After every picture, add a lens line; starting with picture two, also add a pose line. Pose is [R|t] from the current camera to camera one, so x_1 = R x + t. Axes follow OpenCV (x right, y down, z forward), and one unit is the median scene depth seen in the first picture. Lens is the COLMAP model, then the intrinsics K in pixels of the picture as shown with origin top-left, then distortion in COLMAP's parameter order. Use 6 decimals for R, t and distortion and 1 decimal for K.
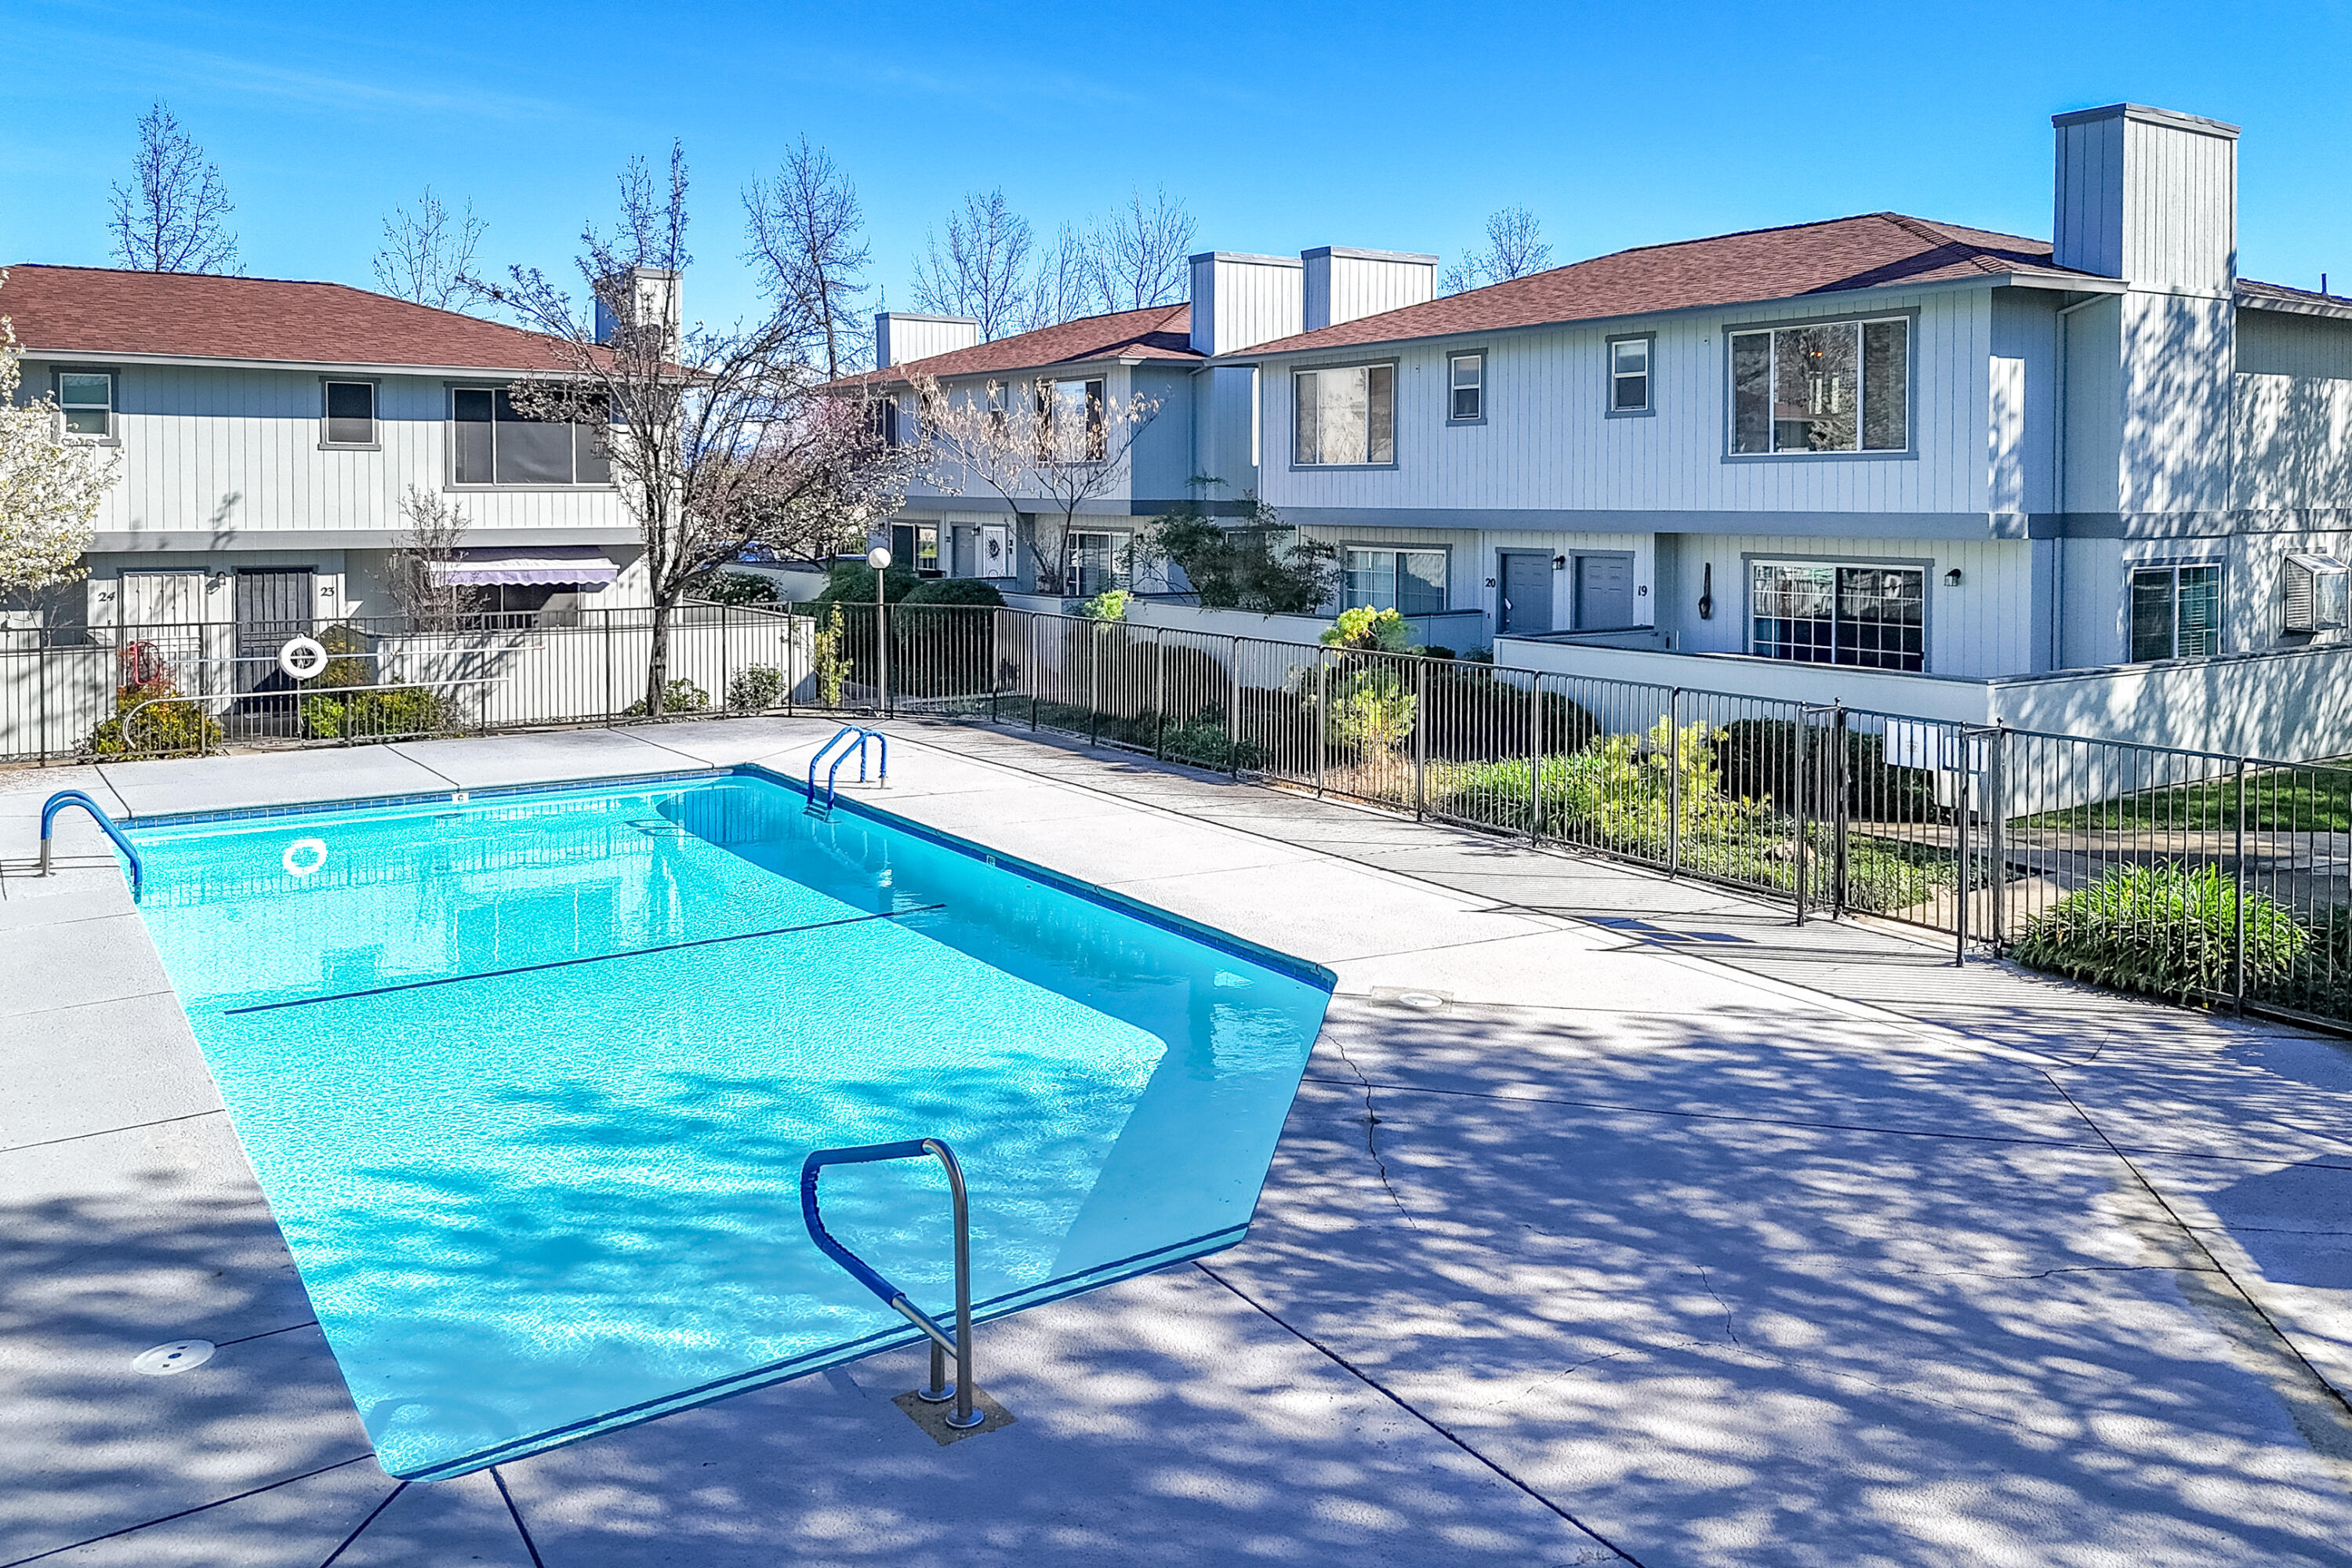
lens RADIAL K [[1824.3, 0, 1187.4], [0, 1824.3, 533.1], [0, 0, 1]] dist [0.023484, 0.005516]
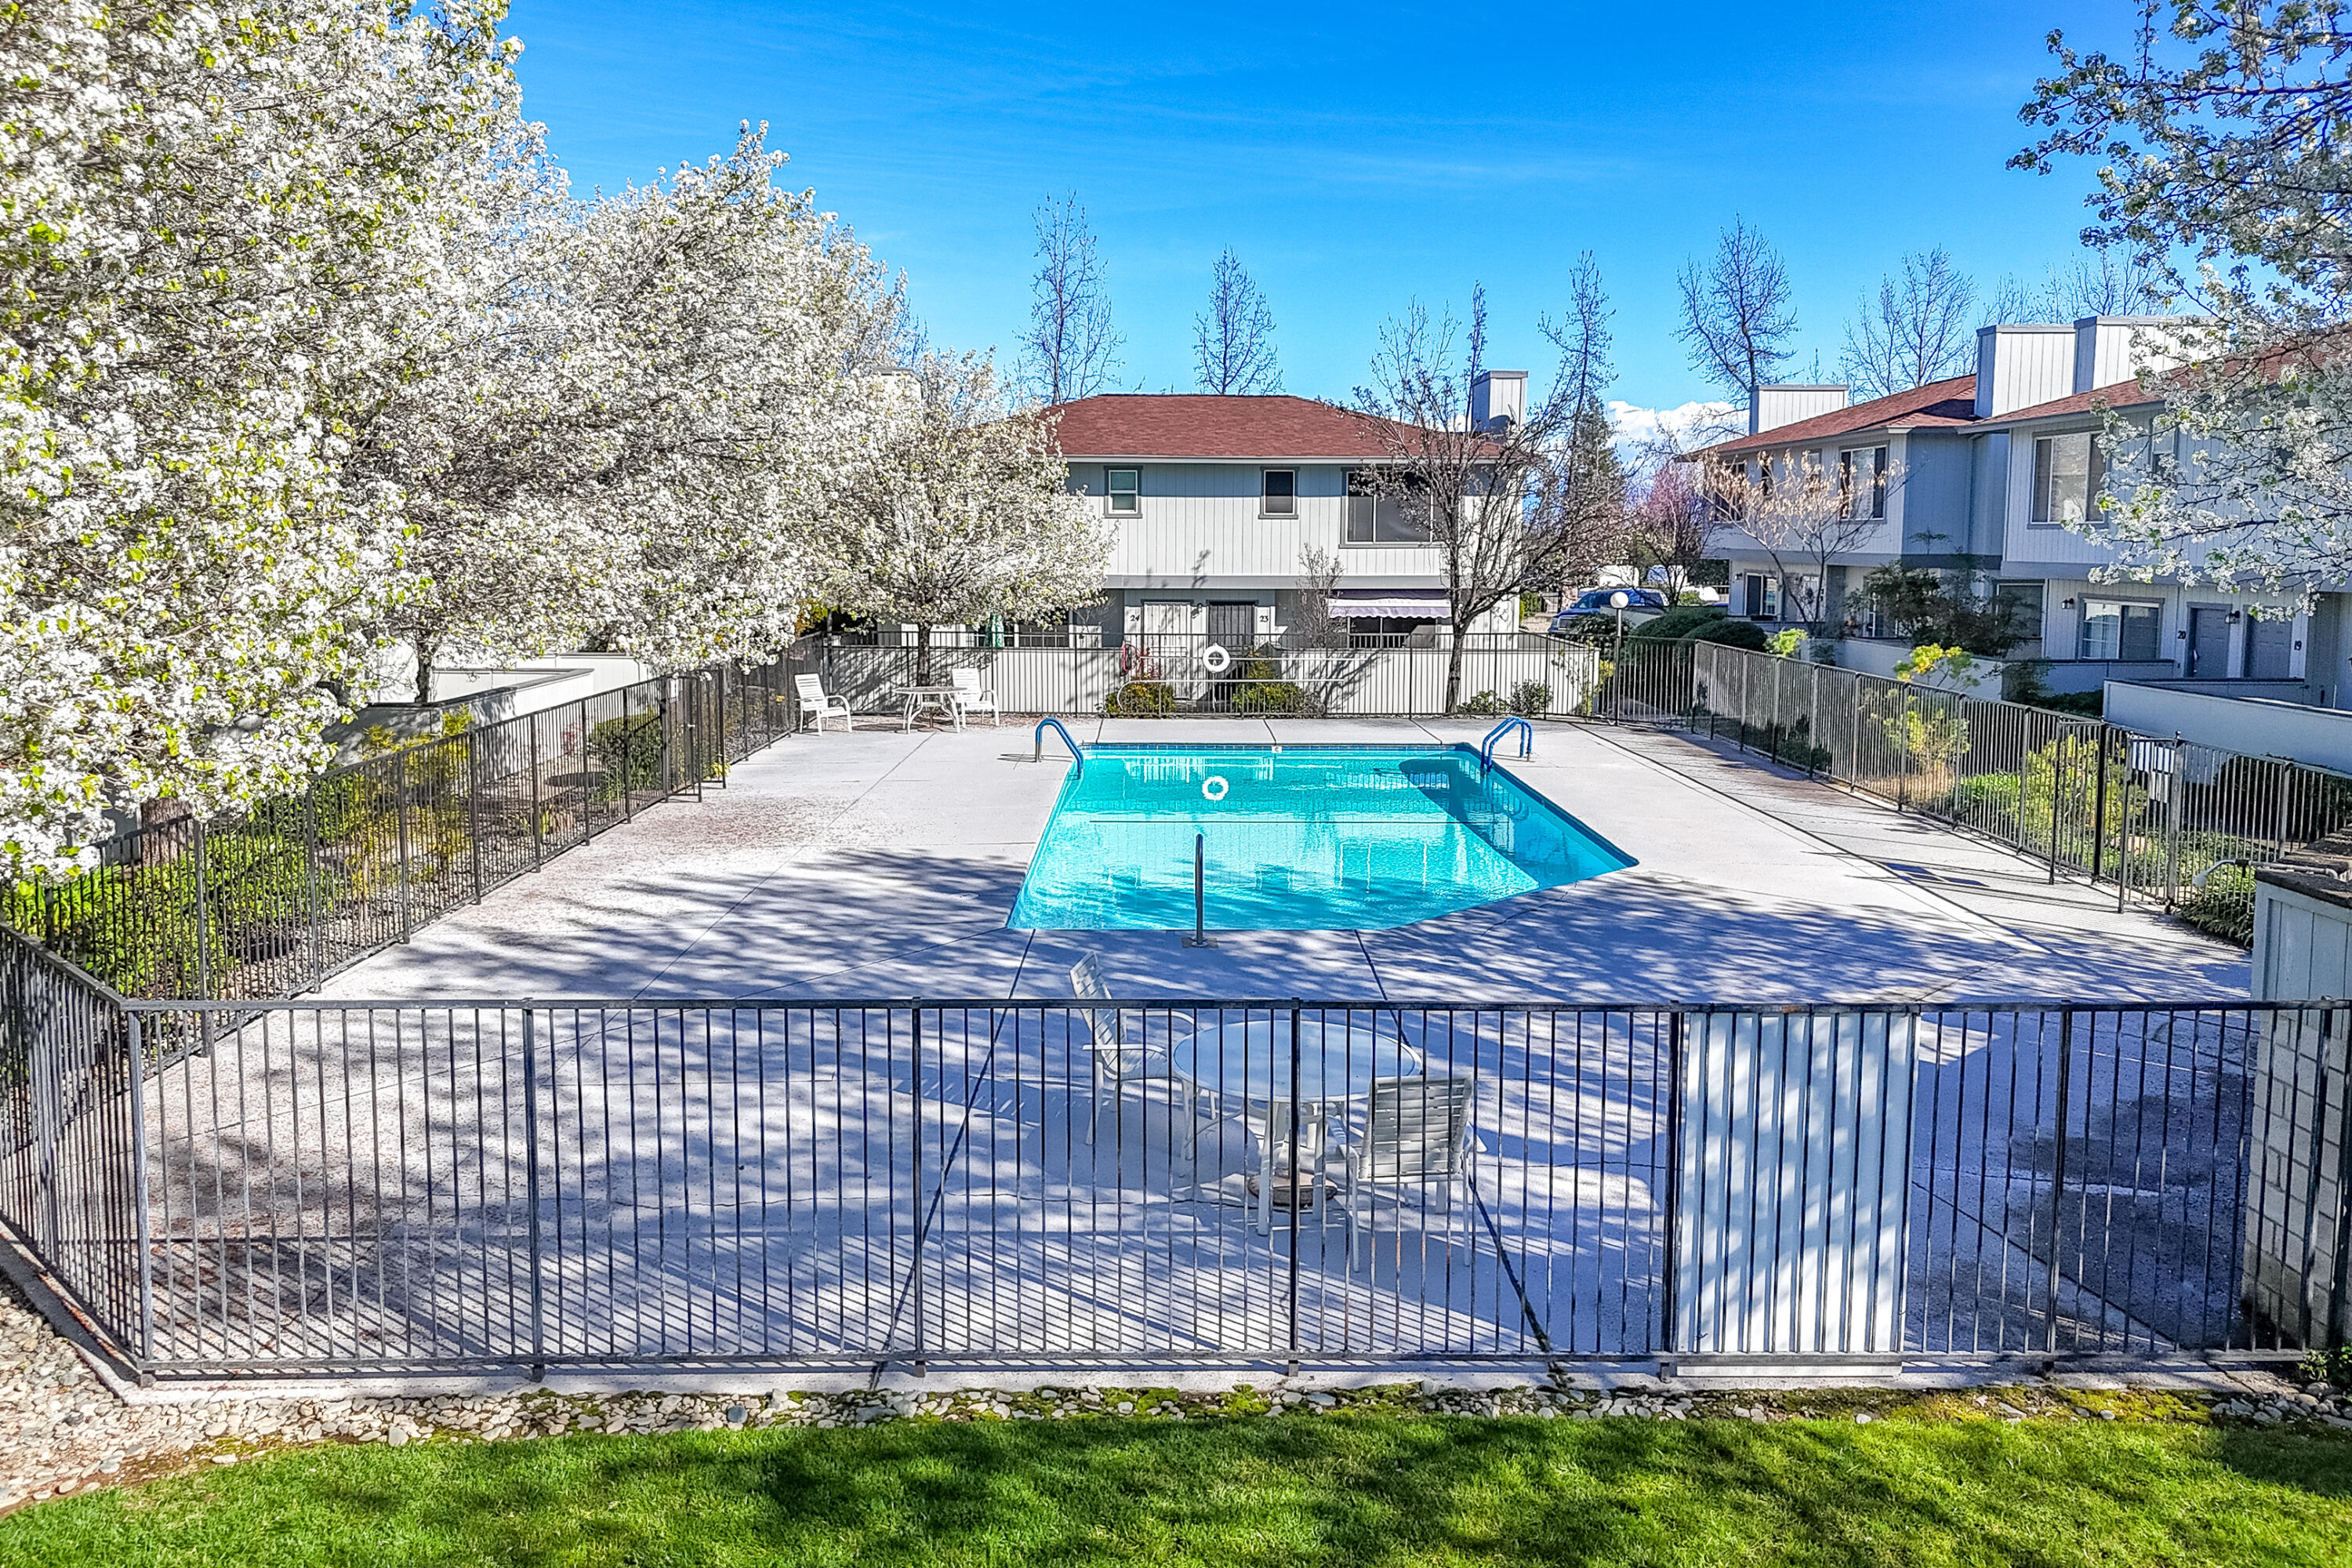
lens RADIAL K [[1683.8, 0, 1123.6], [0, 1683.8, 744.9], [0, 0, 1]] dist [0.053653, -0.045110]
pose [[0.826775, 0.068522, -0.558344, 0.231845], [-0.014920, 0.994875, 0.100002, 0.000091], [0.562335, -0.074348, 0.823561, -0.196324]]
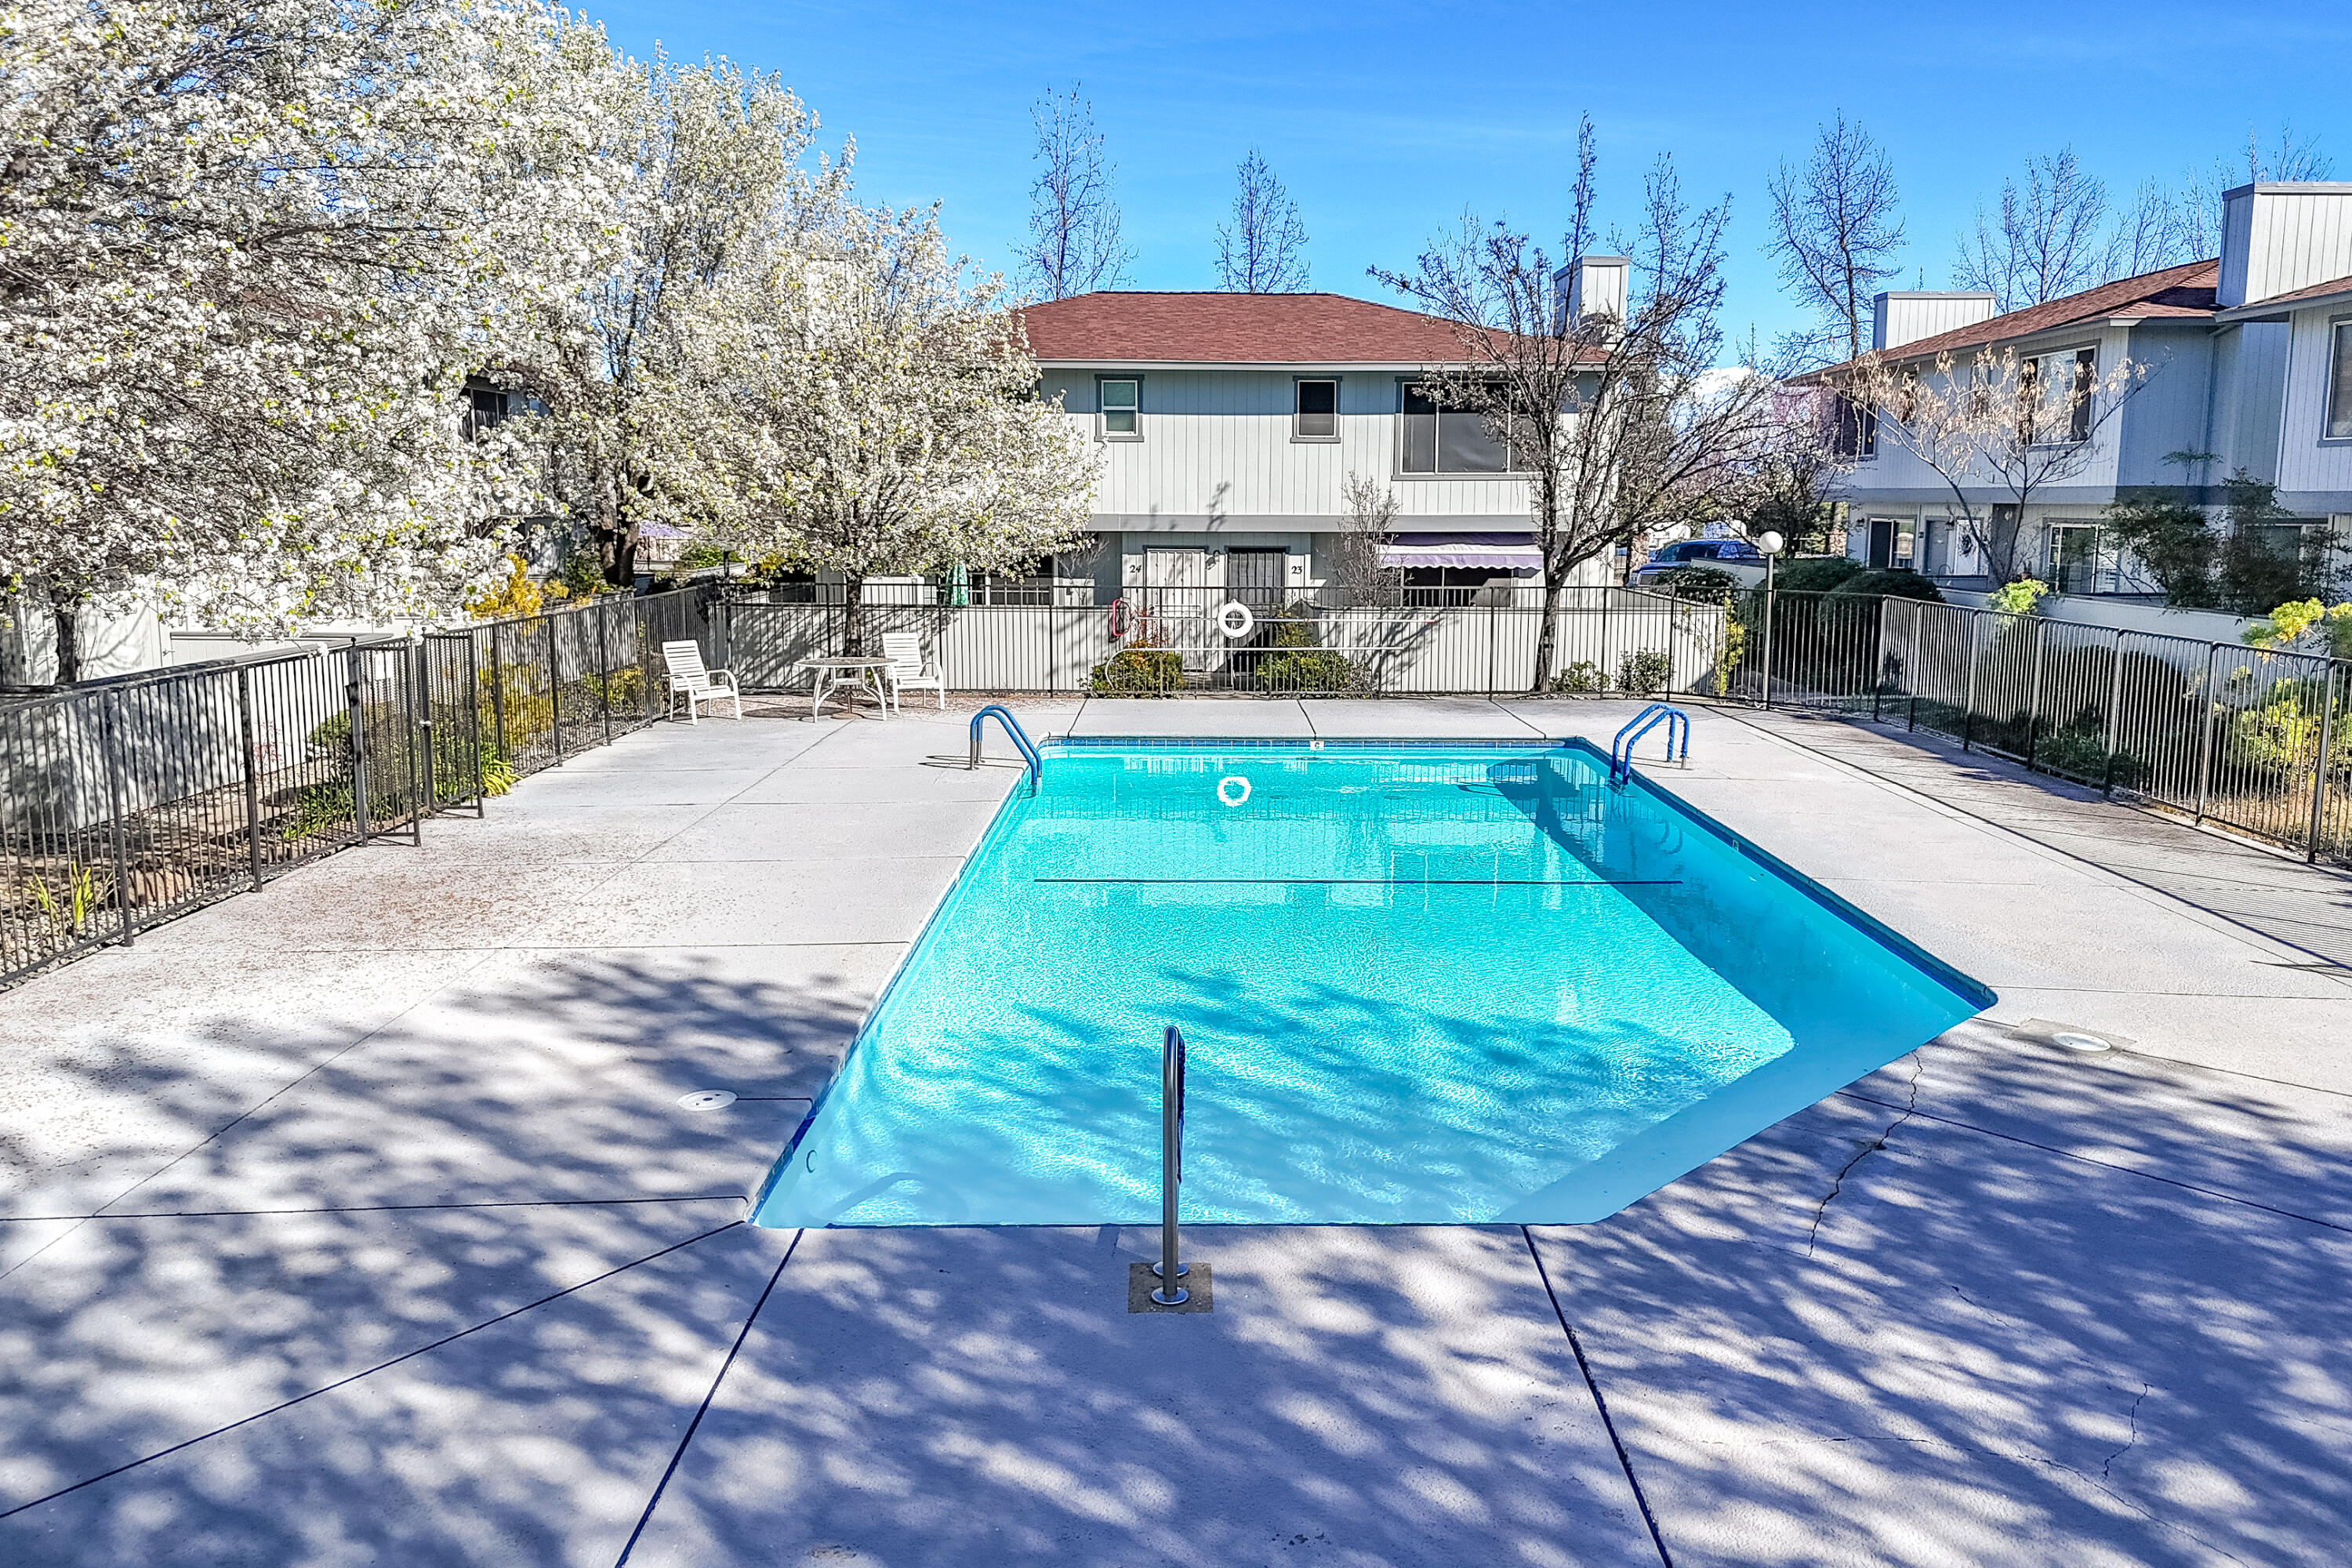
lens RADIAL K [[1740.8, 0, 1176.0], [0, 1740.8, 784.0], [0, 0, 1]] dist [0.052463, -0.042599]
pose [[0.836196, 0.091964, -0.540665, 0.086761], [-0.017158, 0.989745, 0.141812, 0.014328], [0.548162, -0.109306, 0.829199, 0.052451]]
